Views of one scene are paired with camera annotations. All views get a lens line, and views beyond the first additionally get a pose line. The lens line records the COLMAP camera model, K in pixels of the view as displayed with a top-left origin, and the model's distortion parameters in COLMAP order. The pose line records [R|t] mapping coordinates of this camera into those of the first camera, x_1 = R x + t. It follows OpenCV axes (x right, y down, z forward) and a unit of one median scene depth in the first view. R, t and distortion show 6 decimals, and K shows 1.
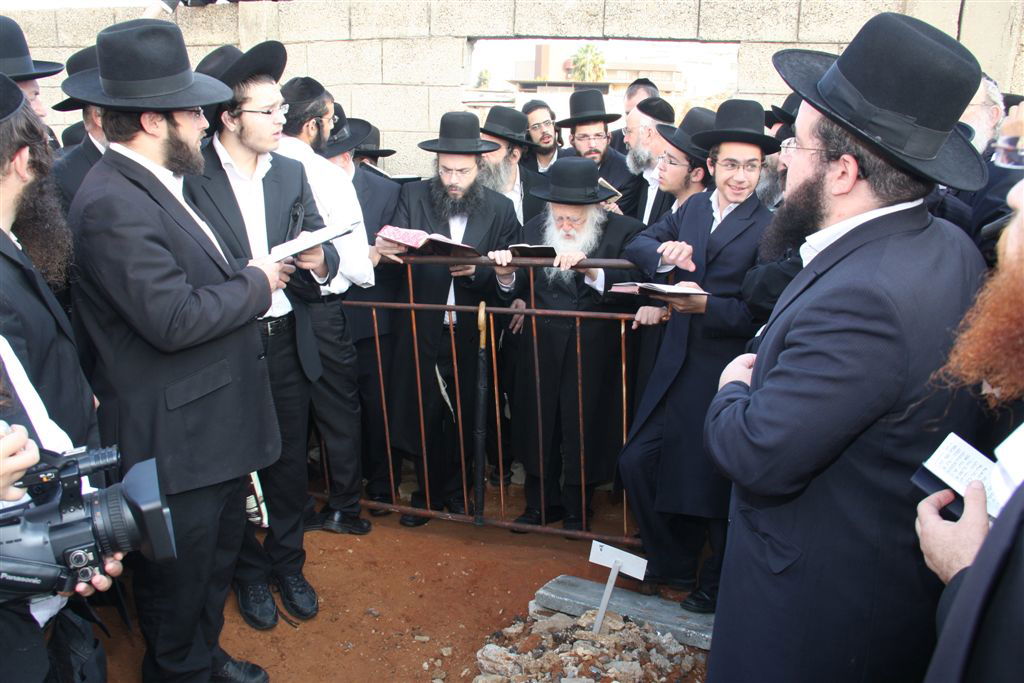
lens RADIAL K [[858.4, 0, 506.8], [0, 858.4, 346.5], [0, 0, 1]] dist [-0.183207, 0.142238]
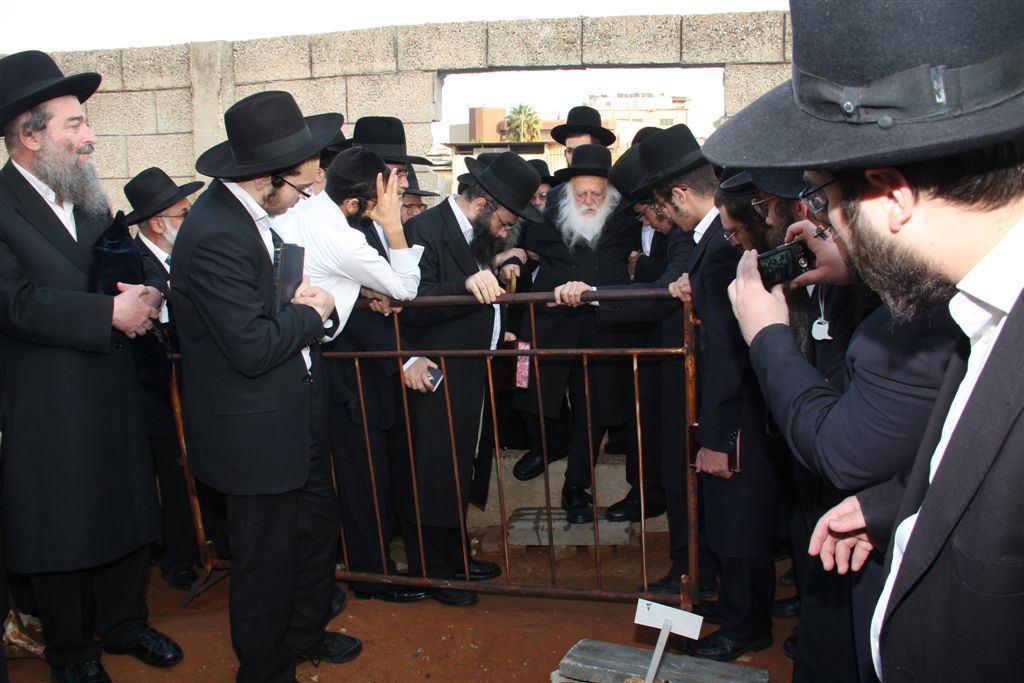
lens RADIAL K [[857.7, 0, 514.7], [0, 857.7, 342.6], [0, 0, 1]] dist [-0.183176, 0.143521]
pose [[0.995785, -0.048806, 0.077654, -0.059488], [0.054641, 0.995695, -0.074874, 0.016157], [-0.073665, 0.078801, 0.994165, 0.087619]]
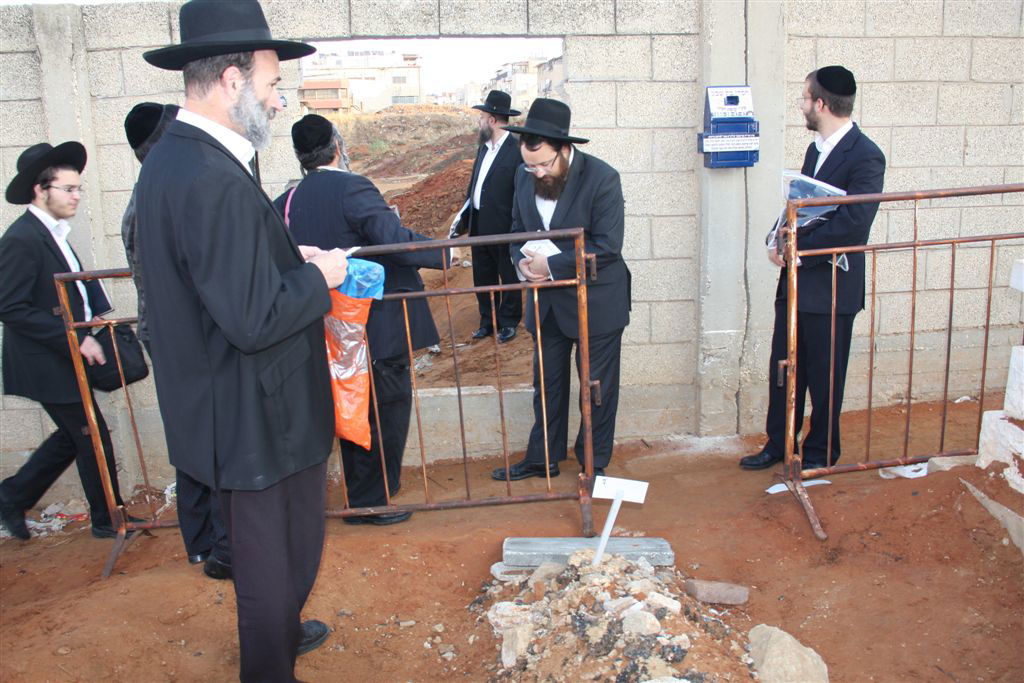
lens RADIAL K [[862.7, 0, 512.0], [0, 862.7, 341.5], [0, 0, 1]] dist [-0.173776, 0.130086]
pose [[0.921893, -0.133378, 0.363764, -0.276001], [0.143500, 0.989650, -0.000810, 0.030124], [-0.359891, 0.052947, 0.931491, -0.001816]]
